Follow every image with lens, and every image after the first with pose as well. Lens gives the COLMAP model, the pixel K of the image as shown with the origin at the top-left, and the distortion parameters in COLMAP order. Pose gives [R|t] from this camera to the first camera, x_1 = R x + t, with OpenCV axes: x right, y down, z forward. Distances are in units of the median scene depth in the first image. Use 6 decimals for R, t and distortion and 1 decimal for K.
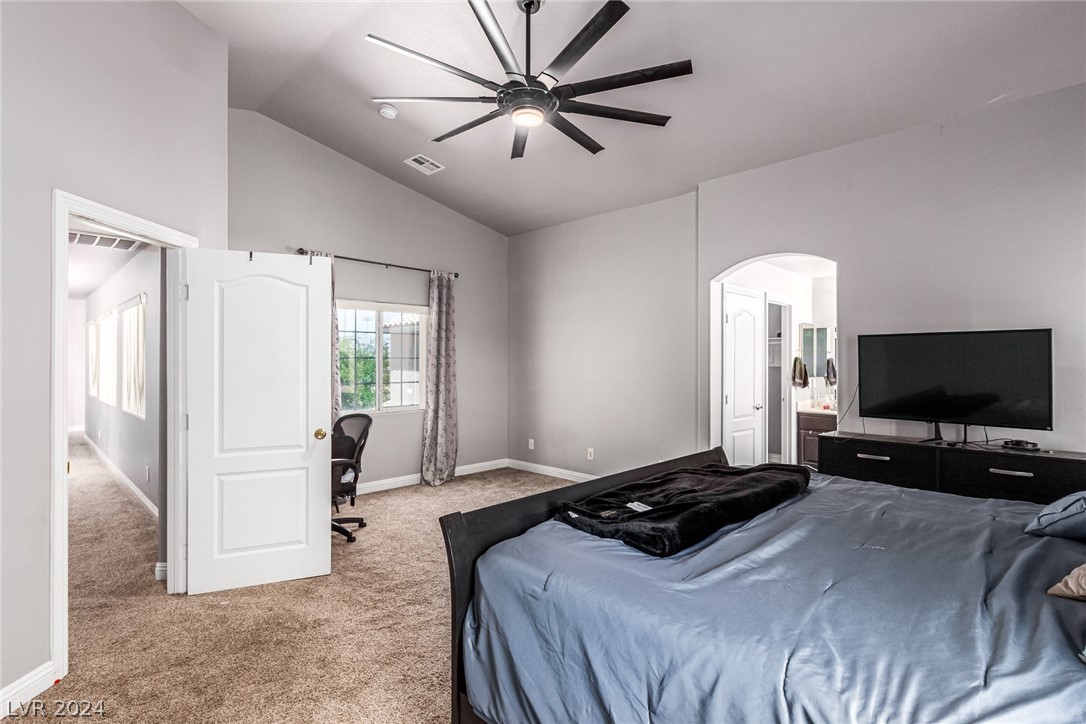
lens RADIAL K [[512.6, 0, 553.2], [0, 512.6, 359.2], [0, 0, 1]] dist [0.008755, -0.004387]
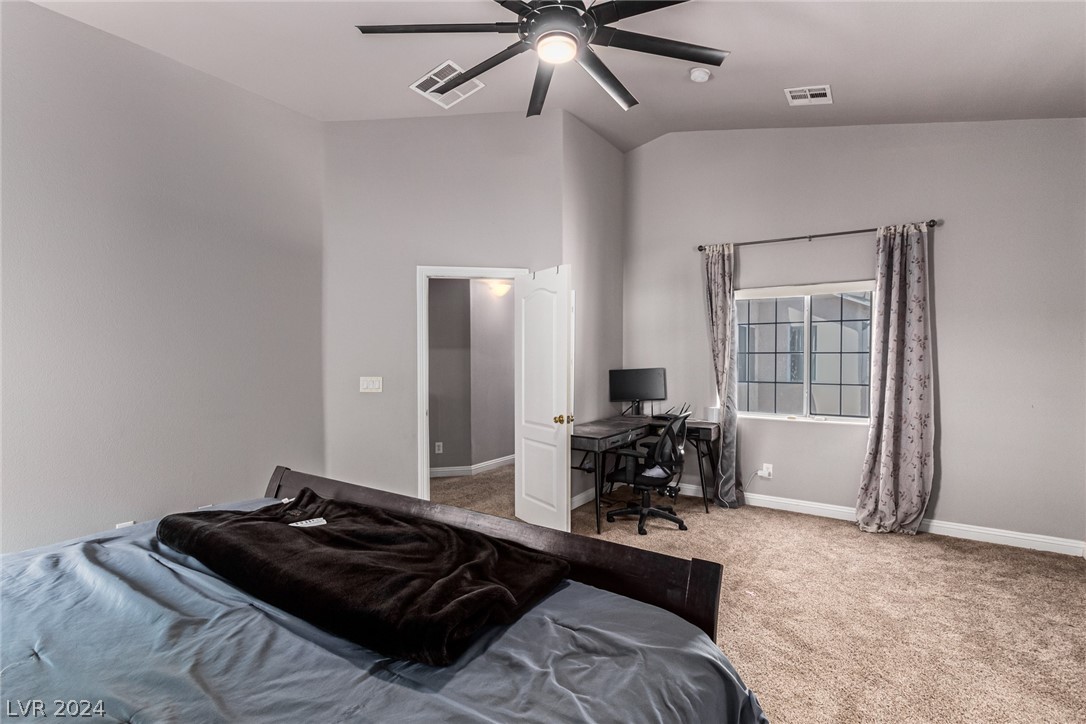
lens RADIAL K [[512.6, 0, 552.7], [0, 512.6, 363.0], [0, 0, 1]] dist [0.008755, -0.004387]
pose [[0.190457, 0.017378, -0.981542, 0.410940], [0.000126, 0.999843, 0.017726, -0.000385], [0.981696, -0.003499, 0.190425, 0.463462]]
